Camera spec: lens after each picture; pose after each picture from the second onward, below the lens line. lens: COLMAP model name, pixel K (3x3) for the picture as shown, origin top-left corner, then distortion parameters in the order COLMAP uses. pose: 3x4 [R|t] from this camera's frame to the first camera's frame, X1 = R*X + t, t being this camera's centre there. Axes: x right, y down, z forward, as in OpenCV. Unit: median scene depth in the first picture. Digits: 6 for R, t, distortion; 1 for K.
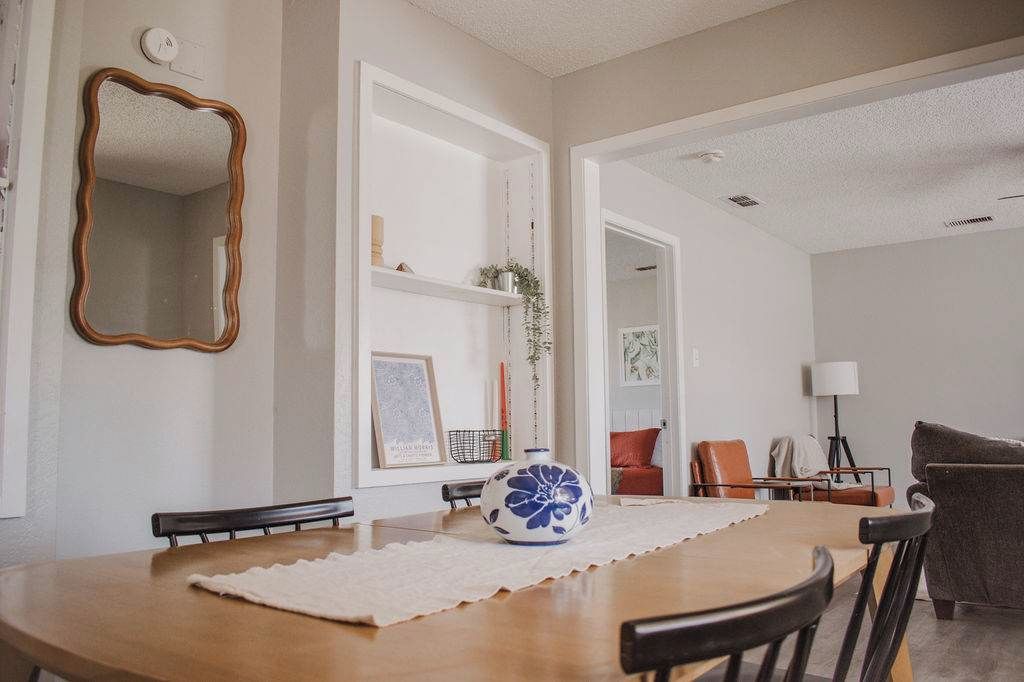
lens RADIAL K [[803.8, 0, 513.1], [0, 803.8, 356.0], [0, 0, 1]] dist [-0.097792, 0.047031]
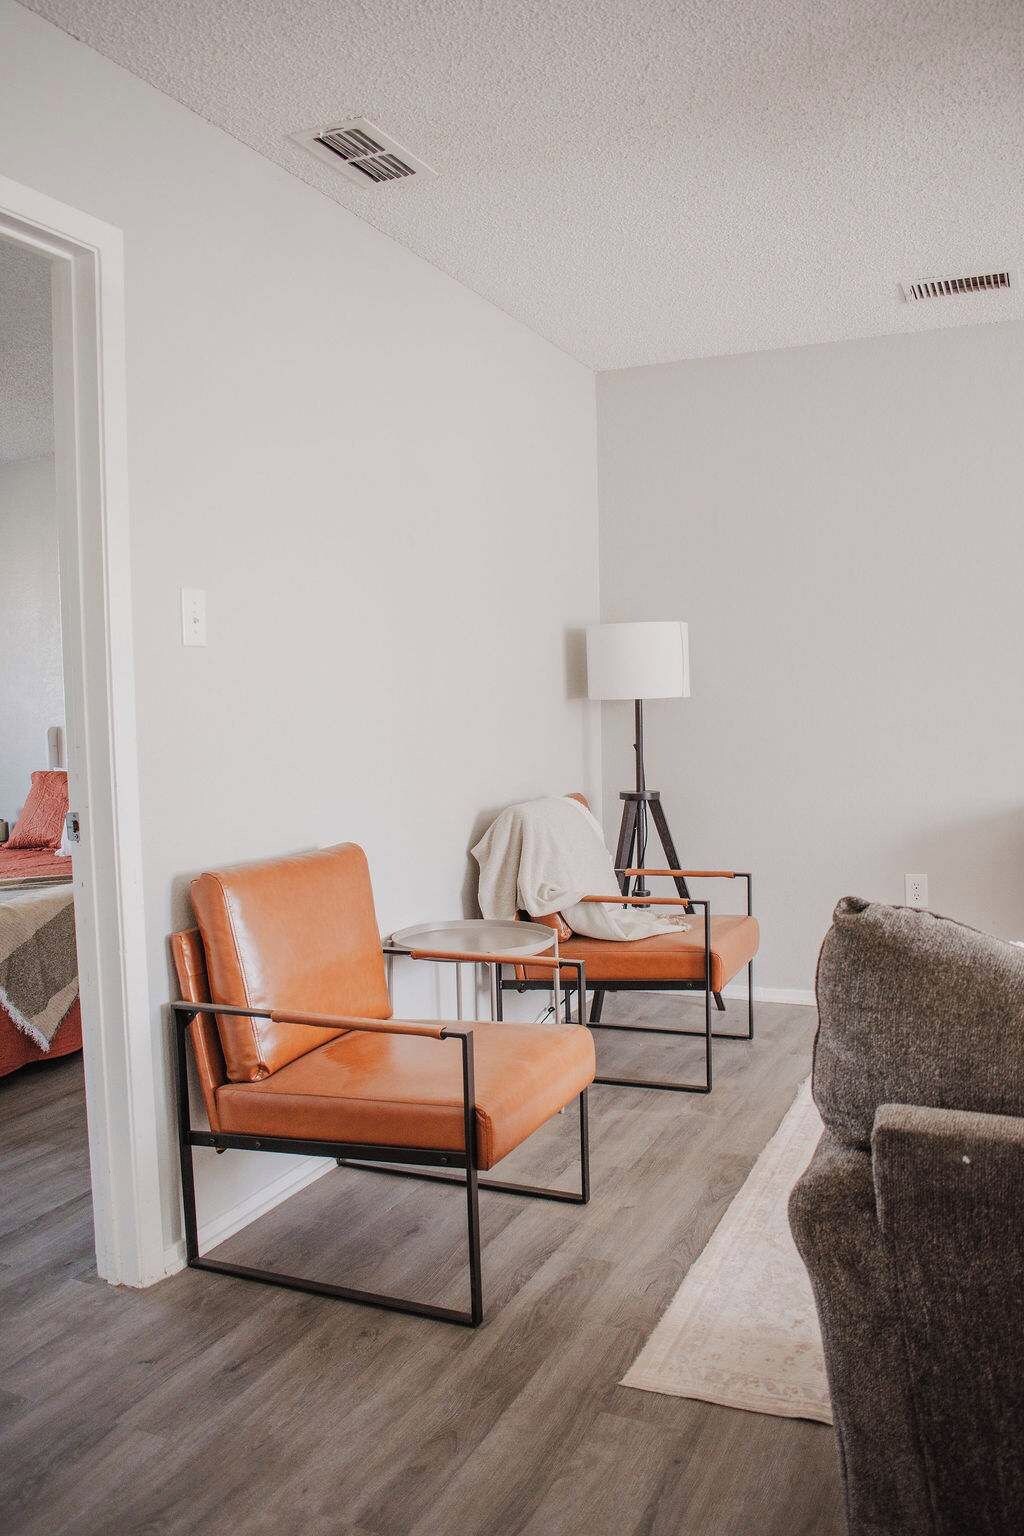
lens RADIAL K [[1205.7, 0, 512.0], [0, 1205.7, 768.0], [0, 0, 1]] dist [-0.097792, 0.047031]
pose [[0.971386, -0.022783, 0.236410, 0.202685], [-0.011024, 0.989991, 0.140700, -0.005750], [-0.237250, -0.139281, 0.961412, 0.416436]]
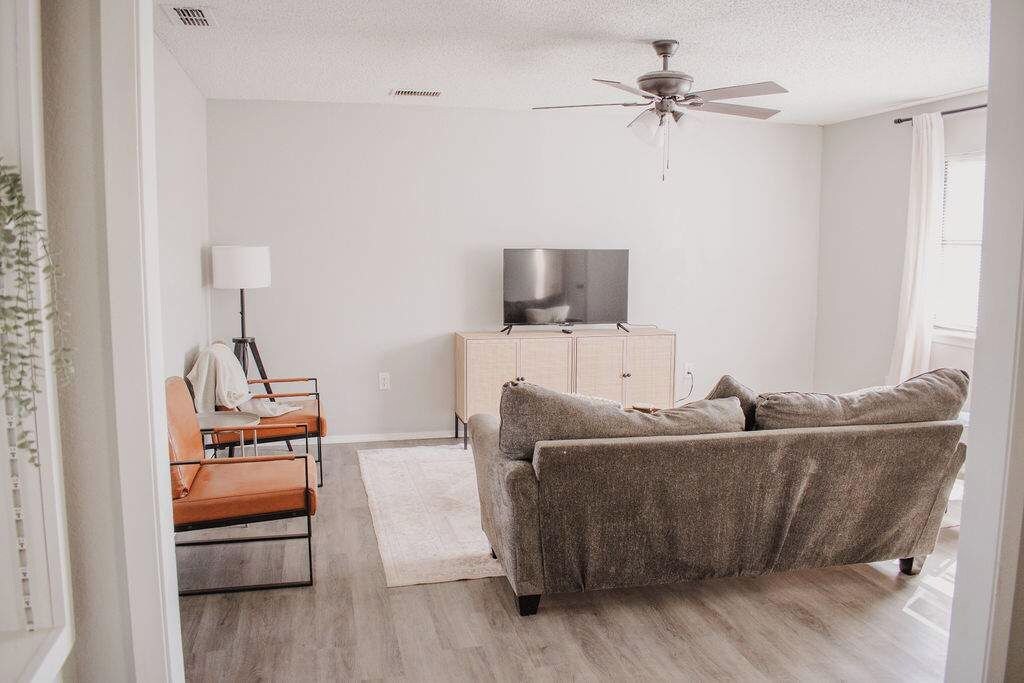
lens RADIAL K [[803.8, 0, 513.1], [0, 803.8, 356.5], [0, 0, 1]] dist [-0.097792, 0.047031]
pose [[0.621156, -0.087606, 0.778775, -0.057221], [-0.080969, 0.981240, 0.174963, -0.048545], [-0.779493, -0.171736, 0.602410, 0.329780]]
